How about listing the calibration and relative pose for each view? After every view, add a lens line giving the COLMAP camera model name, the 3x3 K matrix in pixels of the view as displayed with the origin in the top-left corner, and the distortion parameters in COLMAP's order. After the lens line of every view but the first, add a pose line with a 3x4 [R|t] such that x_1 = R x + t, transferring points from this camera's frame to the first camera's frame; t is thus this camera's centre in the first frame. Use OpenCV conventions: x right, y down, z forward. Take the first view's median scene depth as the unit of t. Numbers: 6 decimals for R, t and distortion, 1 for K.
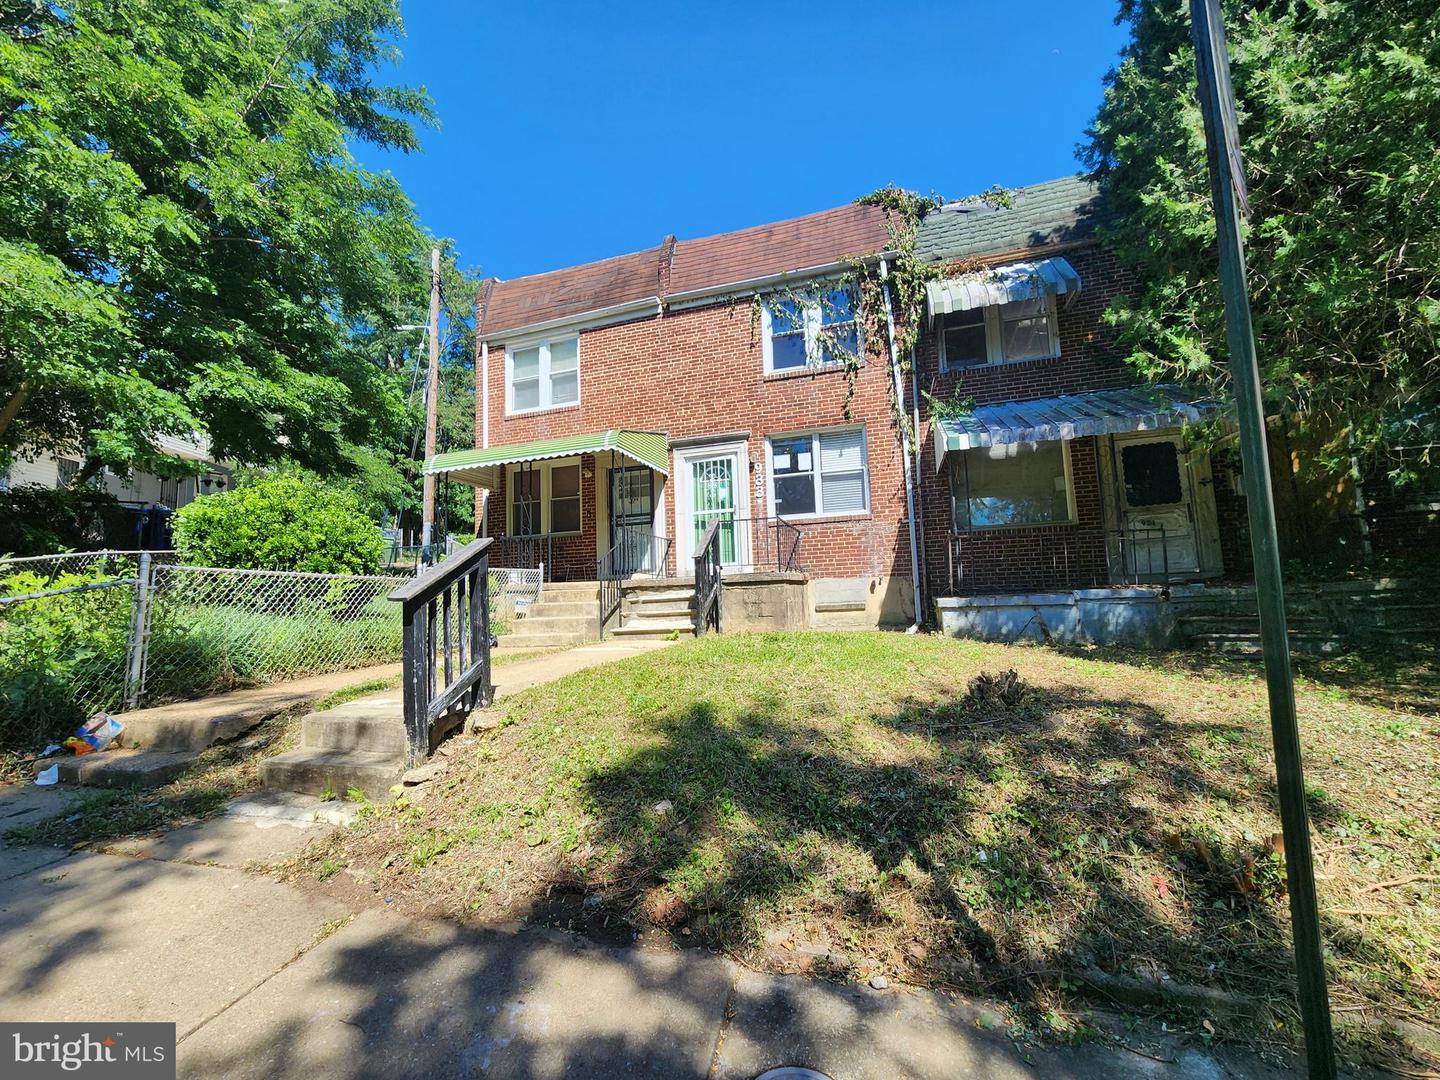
lens RADIAL K [[584.2, 0, 728.6], [0, 584.2, 540.7], [0, 0, 1]] dist [-0.001274, 0.001204]
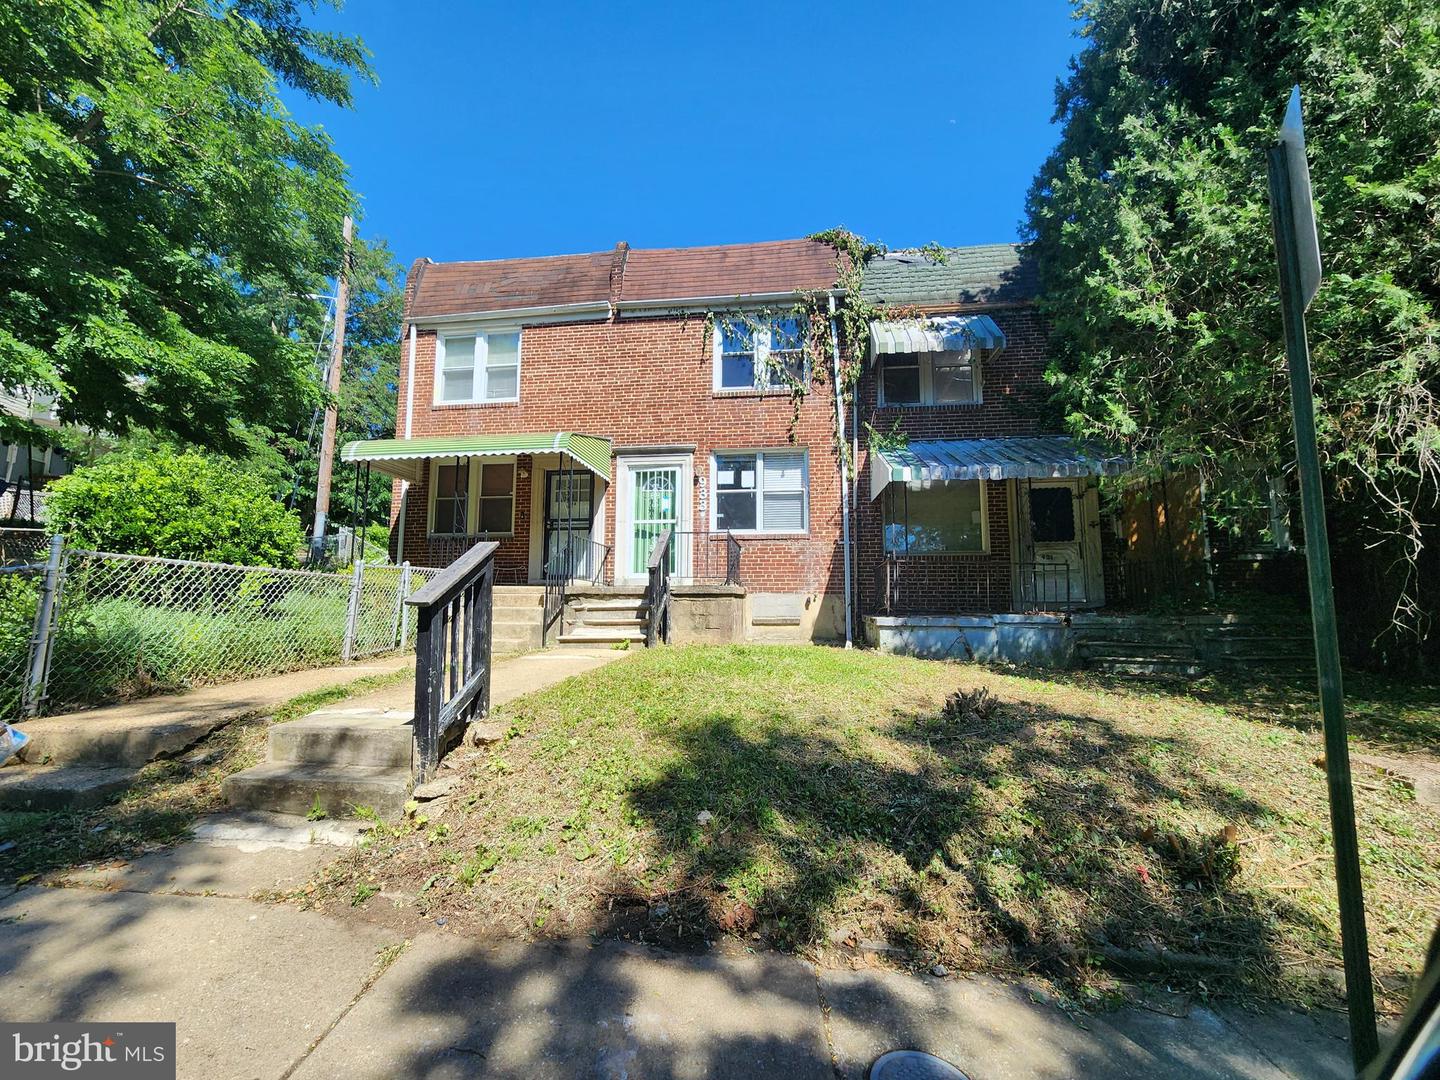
lens RADIAL K [[581.4, 0, 719.9], [0, 581.4, 545.2], [0, 0, 1]] dist [-0.000842, -0.000056]
pose [[0.982805, 0.057173, 0.175574, -0.124395], [-0.055829, 0.998361, -0.012594, -0.004216], [-0.176006, 0.002575, 0.984386, -0.004770]]
